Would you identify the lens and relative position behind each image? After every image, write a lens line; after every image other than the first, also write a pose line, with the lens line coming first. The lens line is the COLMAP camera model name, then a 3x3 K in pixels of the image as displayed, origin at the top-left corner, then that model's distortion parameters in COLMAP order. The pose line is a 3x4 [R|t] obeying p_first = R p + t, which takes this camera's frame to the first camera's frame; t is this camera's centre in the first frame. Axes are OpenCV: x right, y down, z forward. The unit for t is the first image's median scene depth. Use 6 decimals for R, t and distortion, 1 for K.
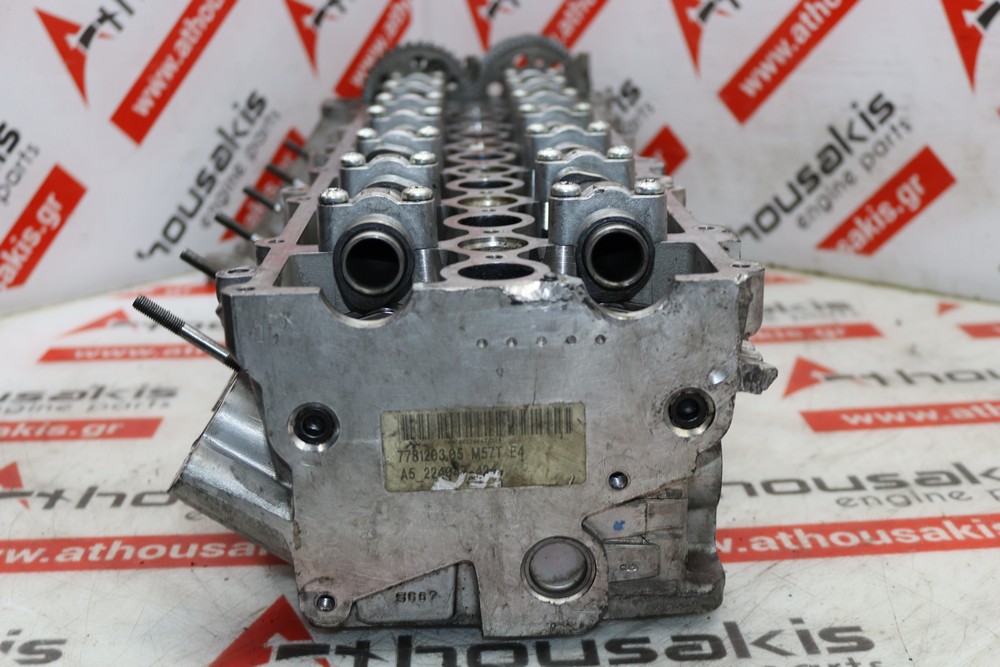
lens RADIAL K [[1360.9, 0, 500.0], [0, 1360.9, 333.5], [0, 0, 1]] dist [-0.153526, 0.432196]
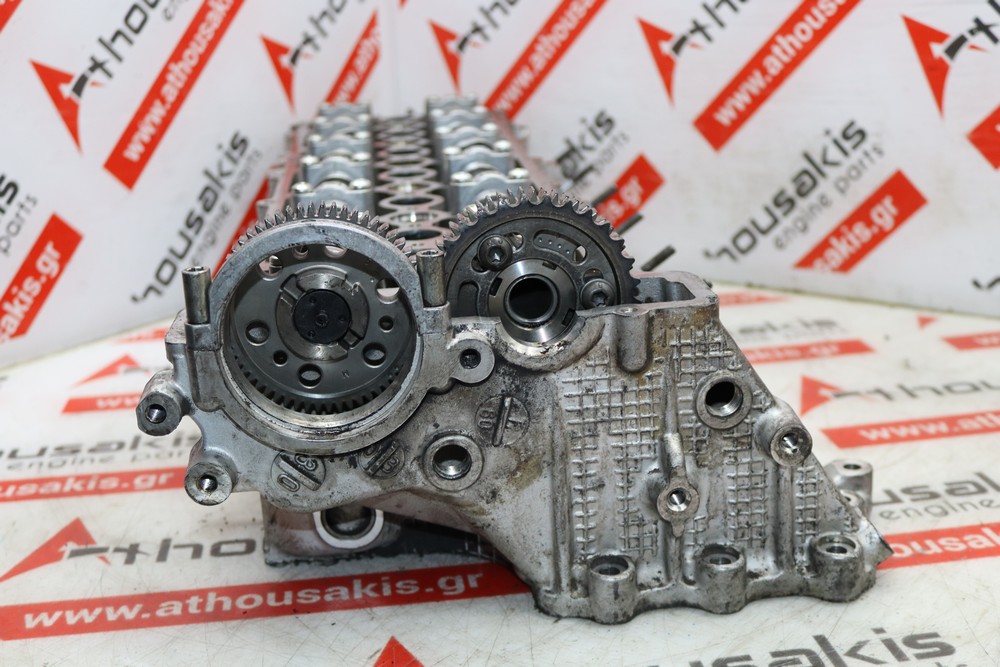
lens RADIAL K [[1360.9, 0, 500.0], [0, 1360.9, 333.5], [0, 0, 1]] dist [-0.153526, 0.432196]
pose [[0.995025, -0.042681, 0.090023, -0.097826], [0.042866, 0.999081, -0.000127, -0.022854], [-0.089935, 0.003986, 0.995940, -0.033244]]
